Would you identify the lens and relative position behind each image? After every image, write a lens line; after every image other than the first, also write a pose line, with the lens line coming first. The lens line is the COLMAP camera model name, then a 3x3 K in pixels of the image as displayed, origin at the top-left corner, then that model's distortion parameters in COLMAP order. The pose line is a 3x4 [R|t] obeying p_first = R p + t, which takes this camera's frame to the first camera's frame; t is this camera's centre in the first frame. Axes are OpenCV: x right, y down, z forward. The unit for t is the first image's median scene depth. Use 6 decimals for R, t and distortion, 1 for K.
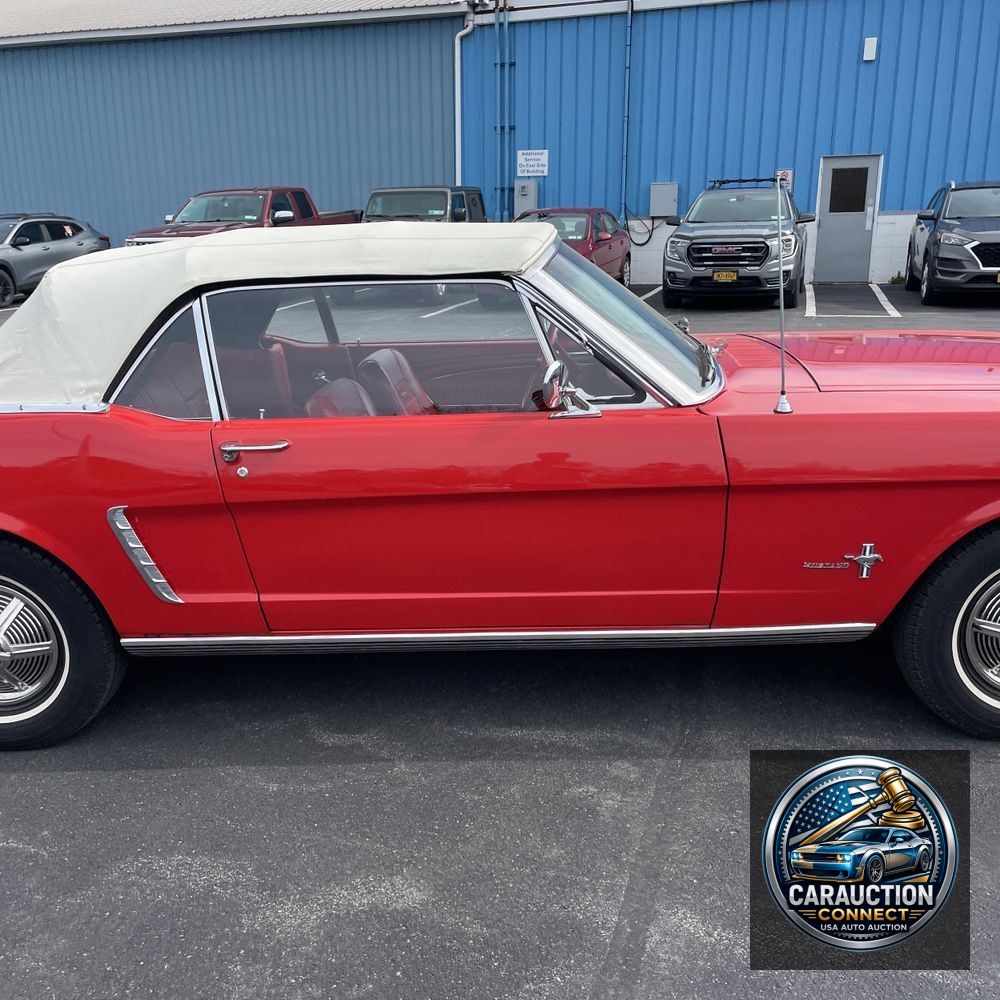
lens RADIAL K [[1005.8, 0, 498.1], [0, 1005.8, 509.2], [0, 0, 1]] dist [0.095840, -0.109571]
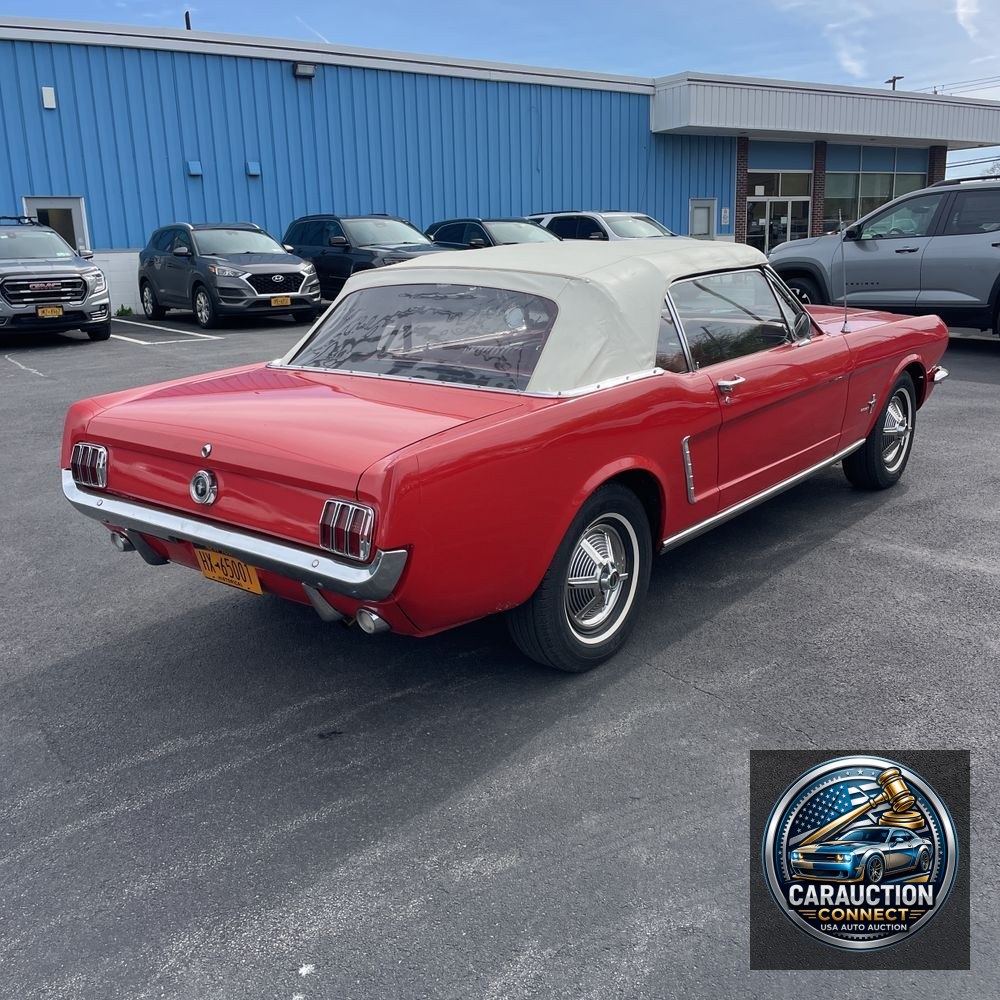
lens RADIAL K [[1001.3, 0, 492.3], [0, 1001.3, 491.7], [0, 0, 1]] dist [0.103442, -0.124405]
pose [[0.612615, -0.198073, 0.765160, -0.298569], [0.239444, 0.969106, 0.059160, -0.014111], [-0.753239, 0.146970, 0.641117, 0.059278]]
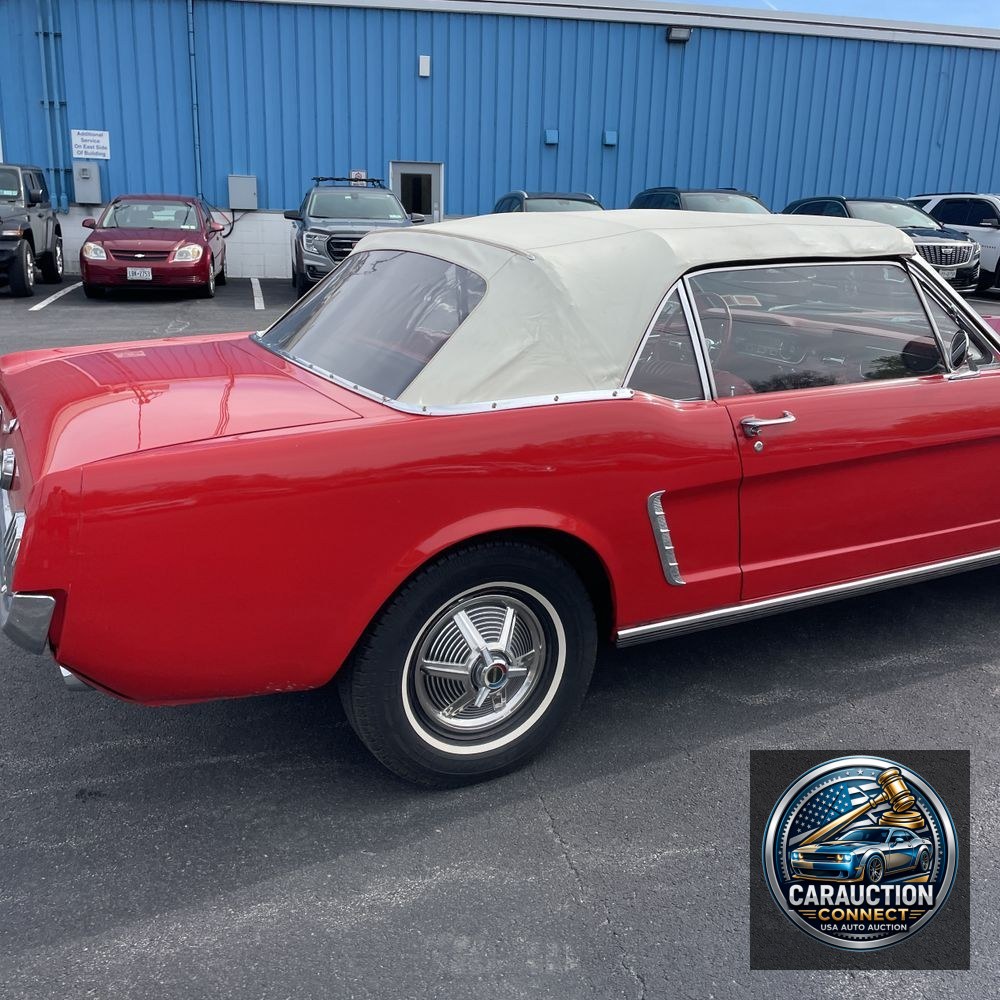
lens RADIAL K [[1001.3, 0, 492.3], [0, 1001.3, 491.7], [0, 0, 1]] dist [0.103442, -0.124405]
pose [[0.869030, -0.098691, 0.484816, -0.181385], [0.104522, 0.994408, 0.015070, -0.006375], [-0.483592, 0.037578, 0.874486, 0.042108]]
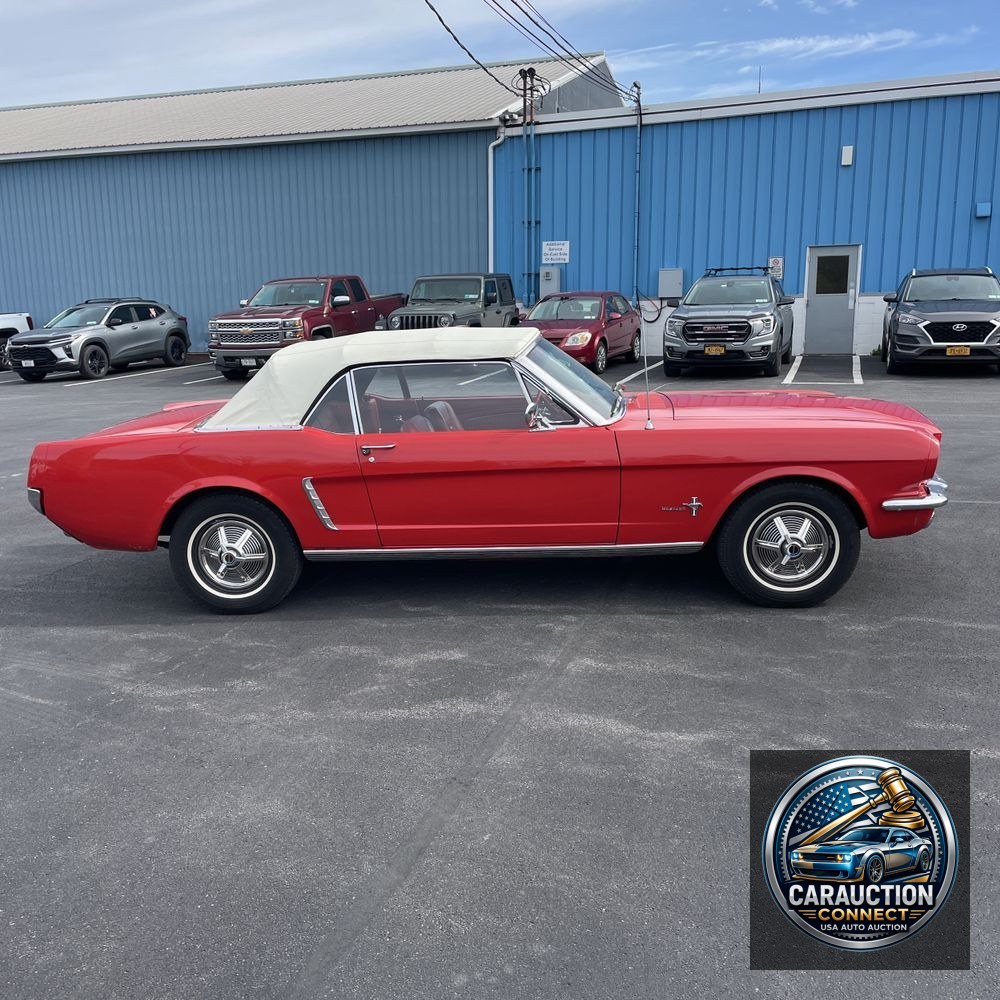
lens RADIAL K [[1005.8, 0, 498.1], [0, 1005.8, 509.2], [0, 0, 1]] dist [0.095840, -0.109571]
pose [[0.999461, 0.002157, -0.032758, 0.009995], [-0.004333, 0.997778, -0.066487, 0.034033], [0.032542, 0.066593, 0.997249, -0.168105]]
